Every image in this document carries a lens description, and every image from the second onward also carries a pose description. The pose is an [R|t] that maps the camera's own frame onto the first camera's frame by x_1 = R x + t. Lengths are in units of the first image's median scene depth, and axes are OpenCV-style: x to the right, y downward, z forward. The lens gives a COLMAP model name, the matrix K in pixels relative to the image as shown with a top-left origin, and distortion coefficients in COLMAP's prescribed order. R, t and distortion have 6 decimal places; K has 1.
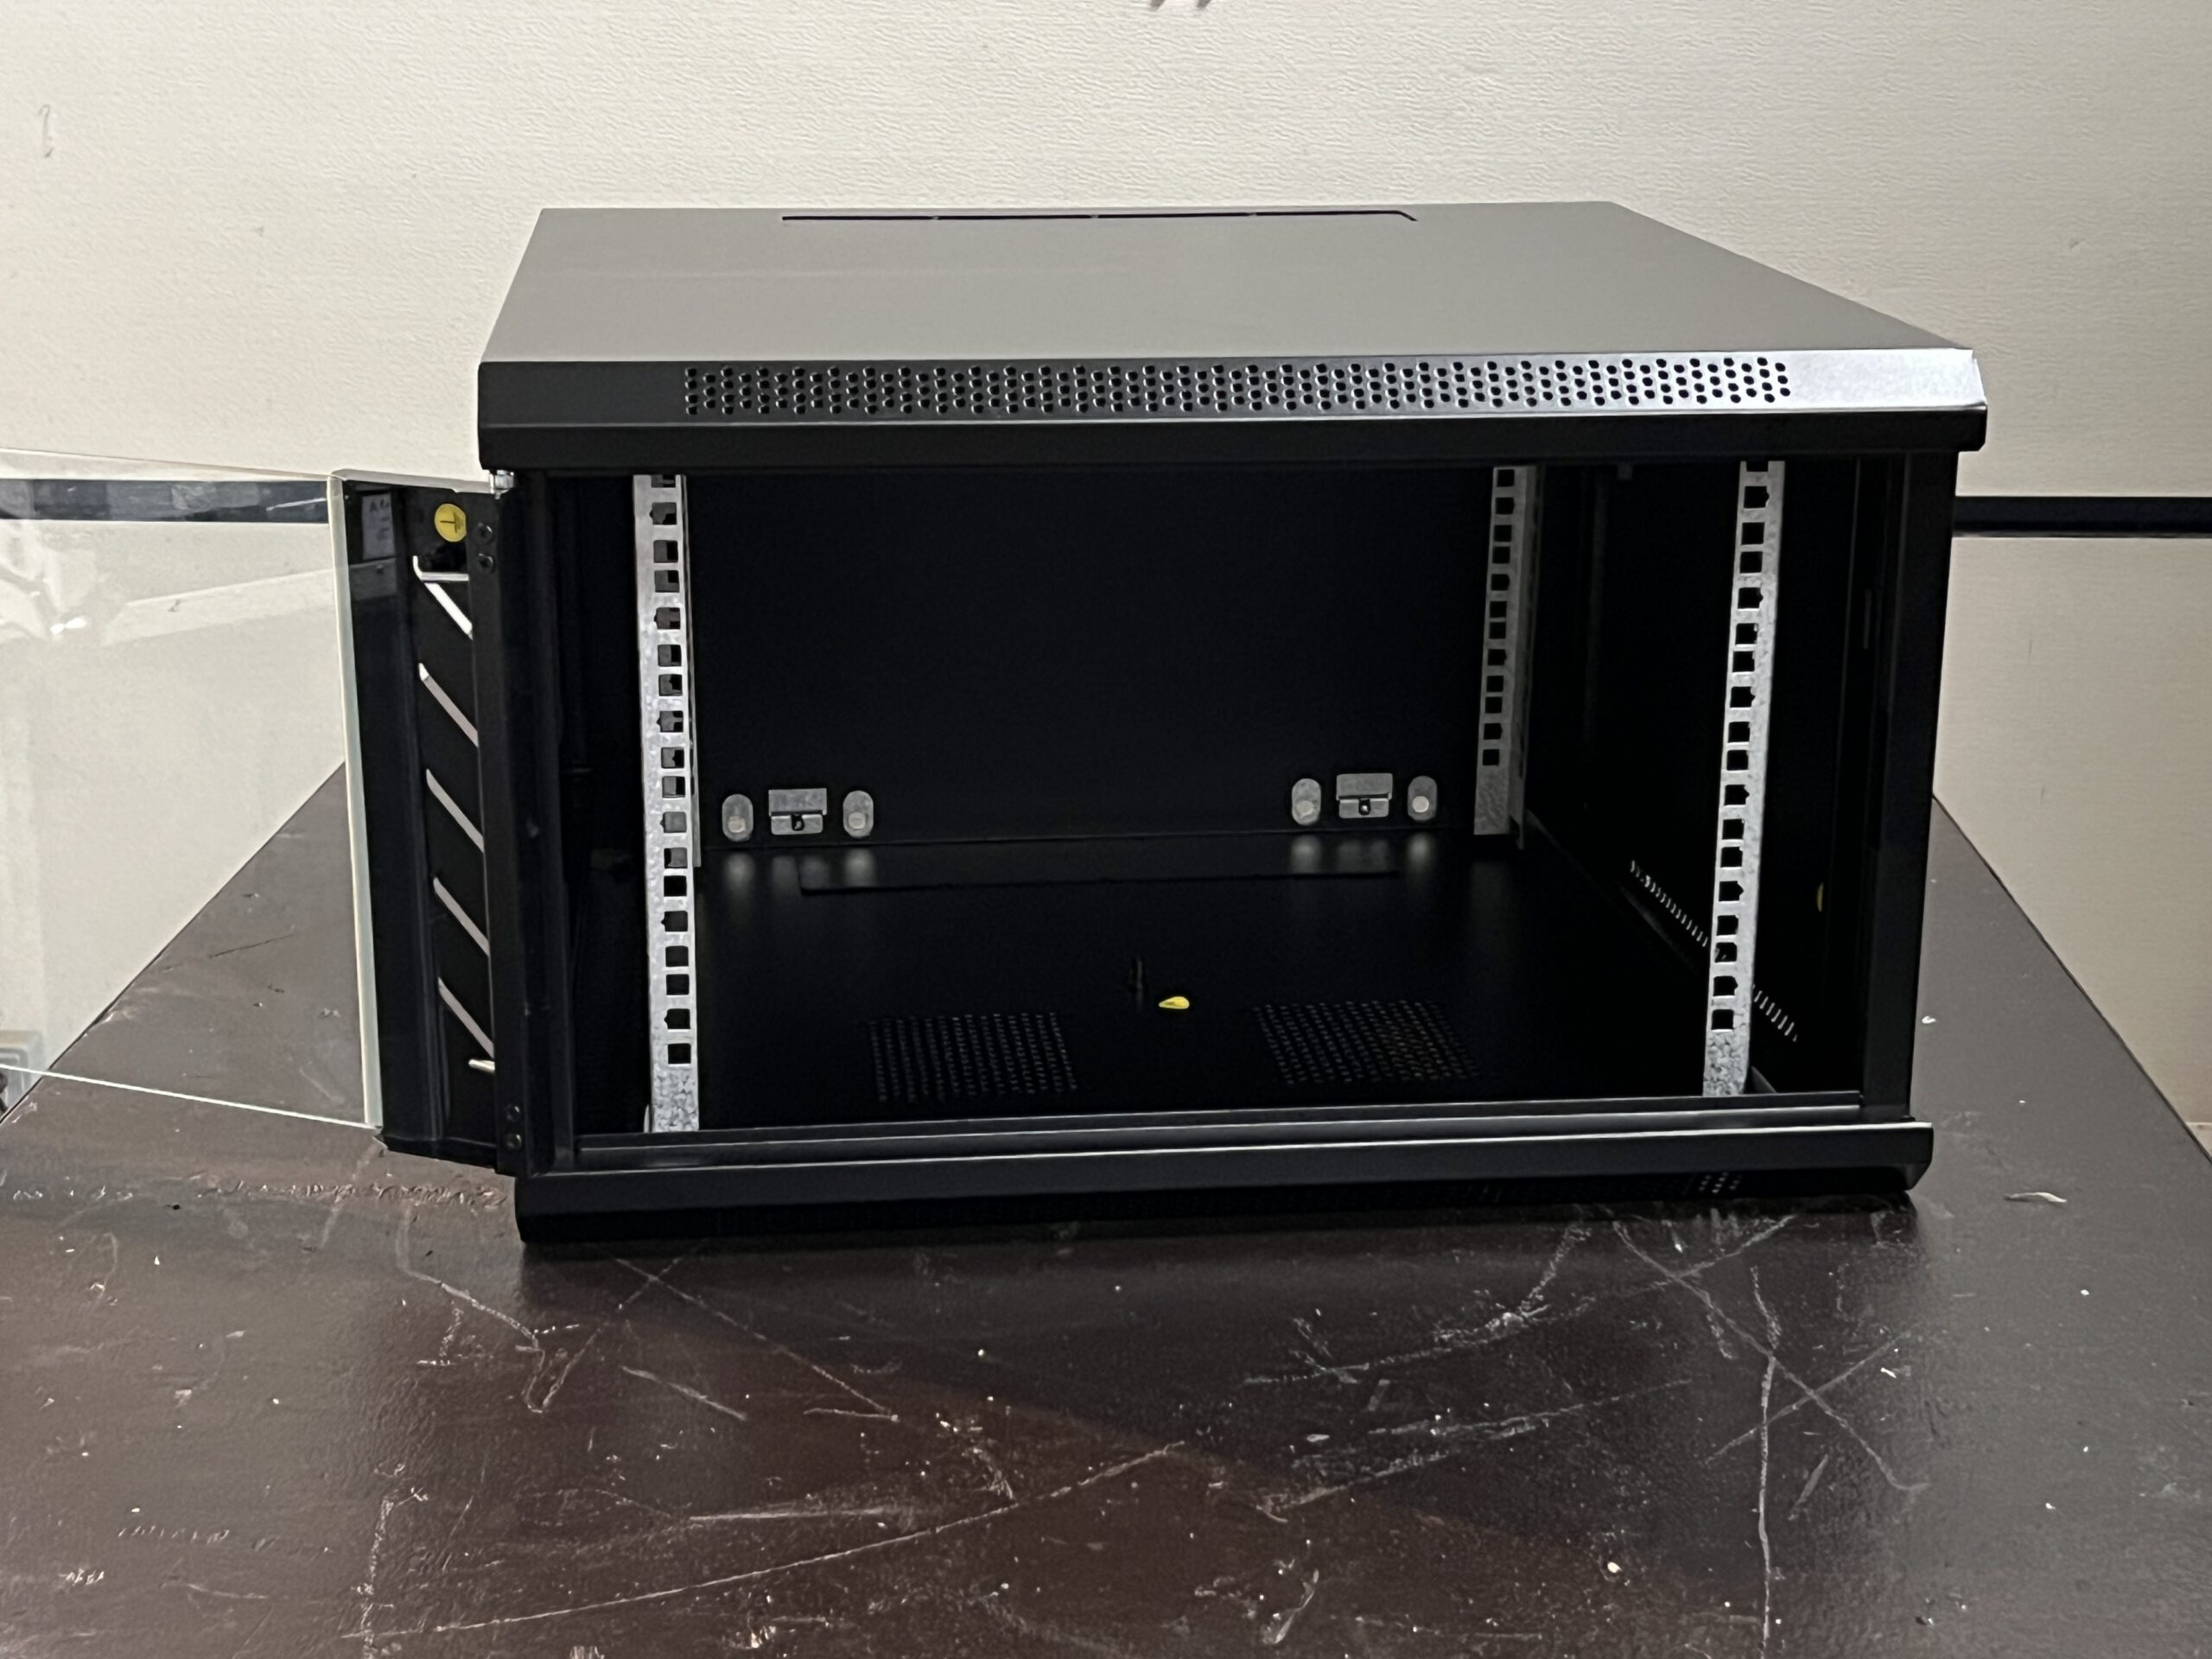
lens RADIAL K [[3429.0, 0, 1125.1], [0, 3429.0, 818.8], [0, 0, 1]] dist [0.079935, 0.000000]
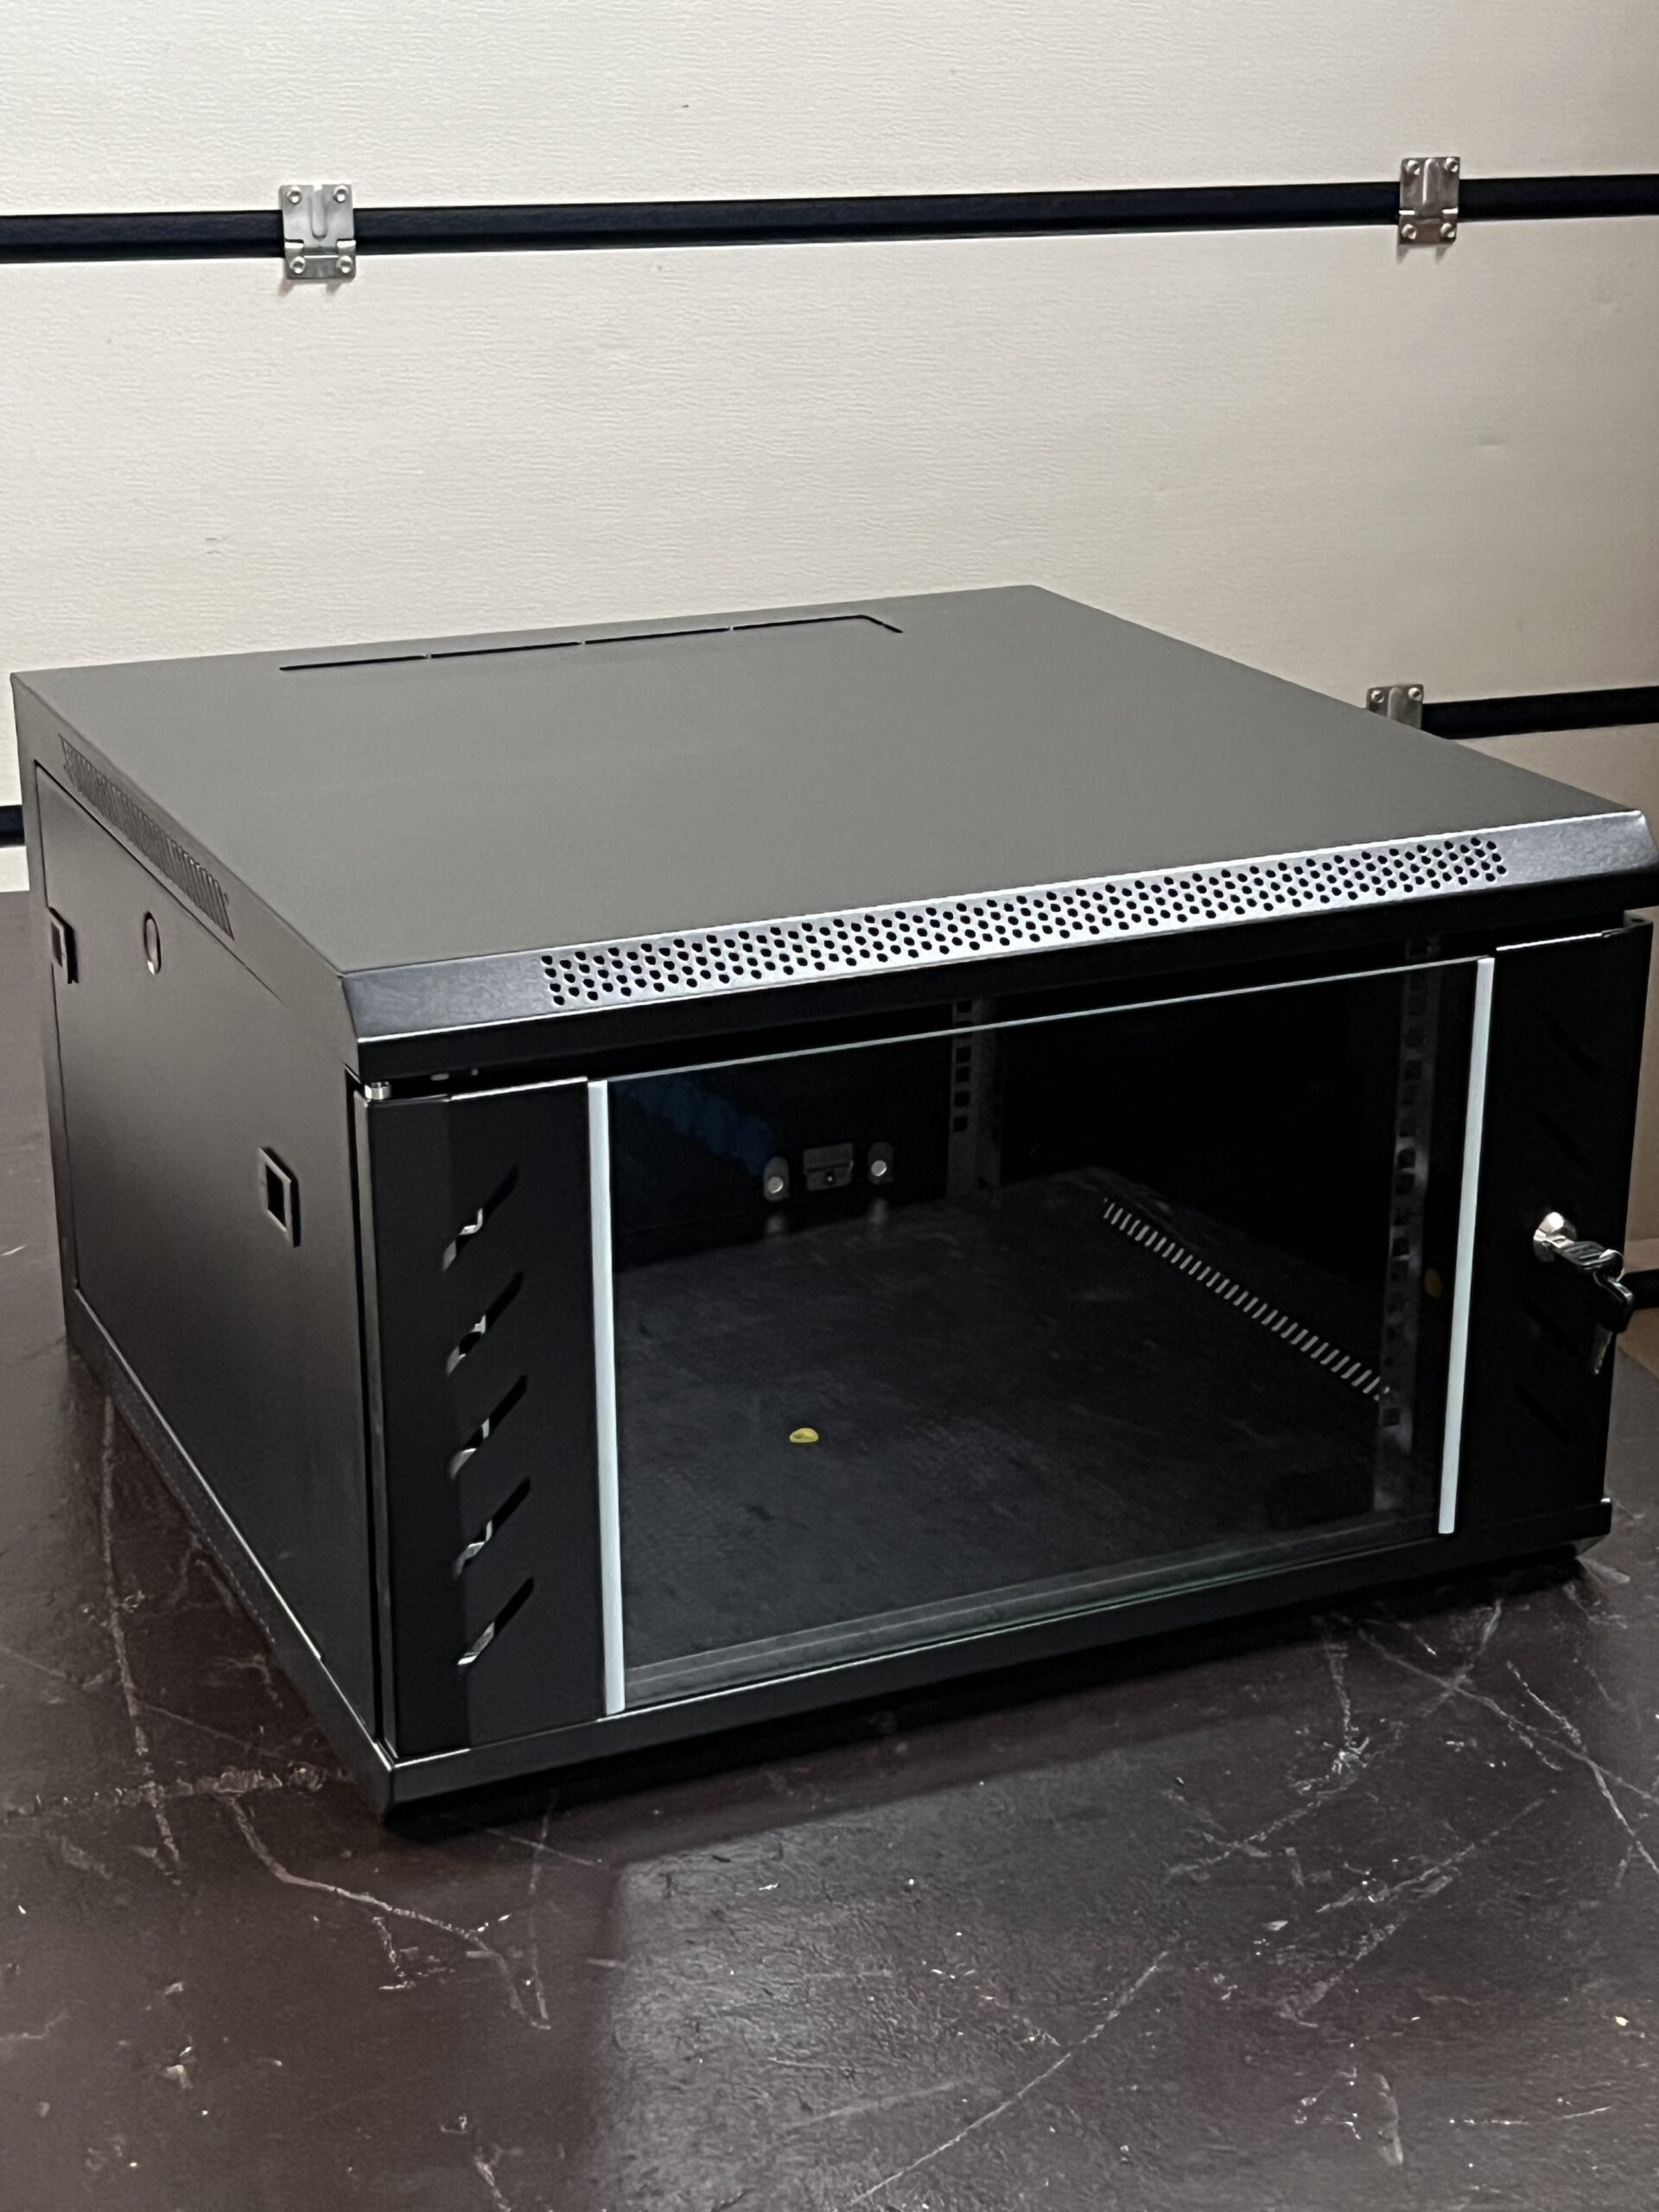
lens RADIAL K [[3429.0, 0, 818.0], [0, 3429.0, 1113.2], [0, 0, 1]] dist [0.079935, 0.000000]
pose [[0.954328, -0.106239, 0.279234, -0.300452], [0.088070, 0.993144, 0.076863, -0.140531], [-0.285485, -0.048761, 0.957142, 0.026384]]
